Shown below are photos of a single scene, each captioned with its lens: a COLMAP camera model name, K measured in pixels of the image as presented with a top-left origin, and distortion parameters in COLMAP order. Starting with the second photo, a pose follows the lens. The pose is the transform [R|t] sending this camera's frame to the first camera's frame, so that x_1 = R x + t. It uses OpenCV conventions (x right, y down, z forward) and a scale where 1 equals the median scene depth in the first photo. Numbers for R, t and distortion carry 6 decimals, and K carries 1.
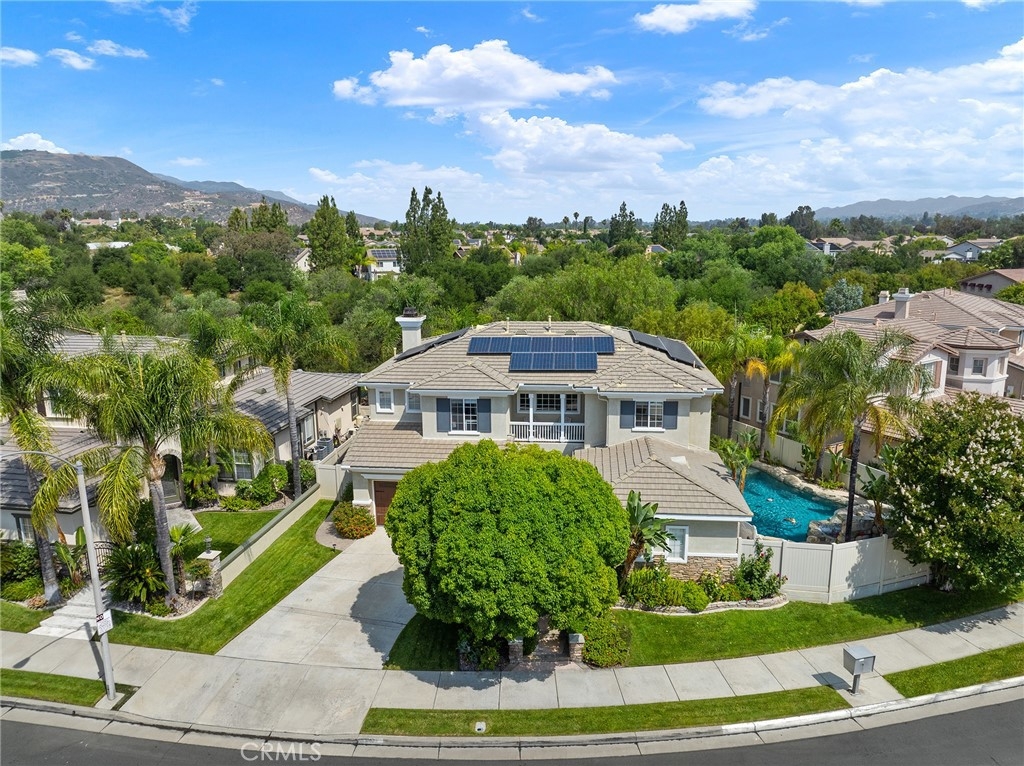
lens RADIAL K [[716.8, 0, 515.7], [0, 716.8, 381.3], [0, 0, 1]] dist [-0.033482, 0.007827]
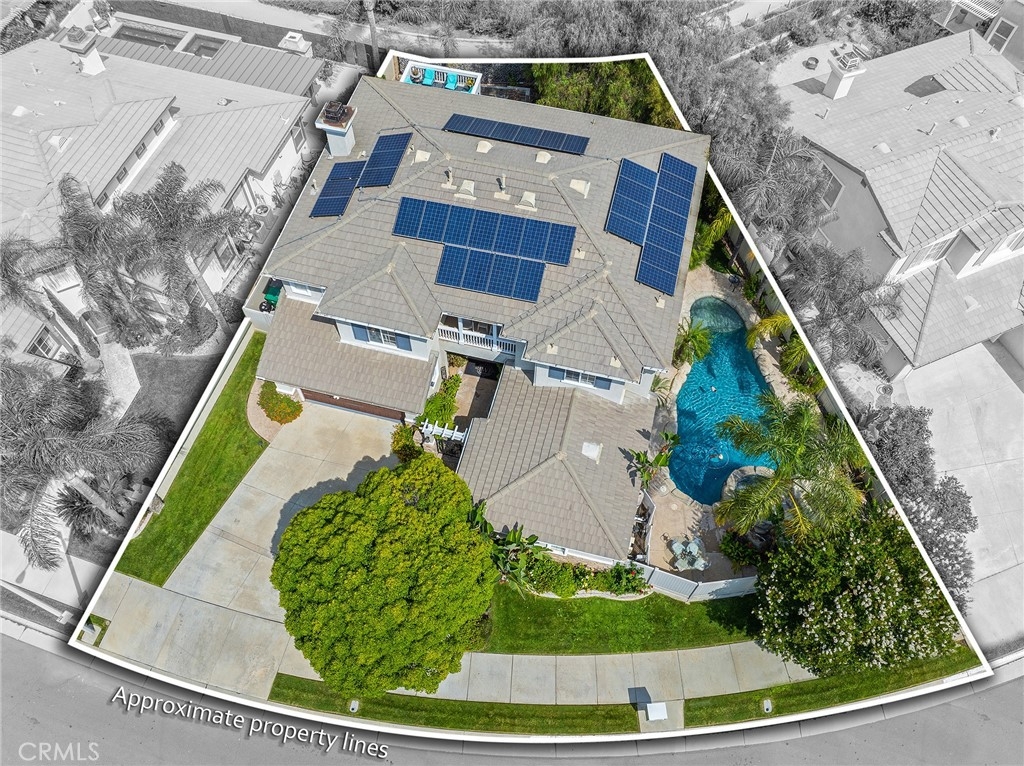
lens RADIAL K [[716.8, 0, 505.9], [0, 716.8, 382.7], [0, 0, 1]] dist [-0.033482, 0.007827]
pose [[0.988177, 0.139736, -0.063095, 0.203596], [-0.041014, 0.637445, 0.769404, -0.832052], [0.147733, -0.757719, 0.635639, 0.560125]]
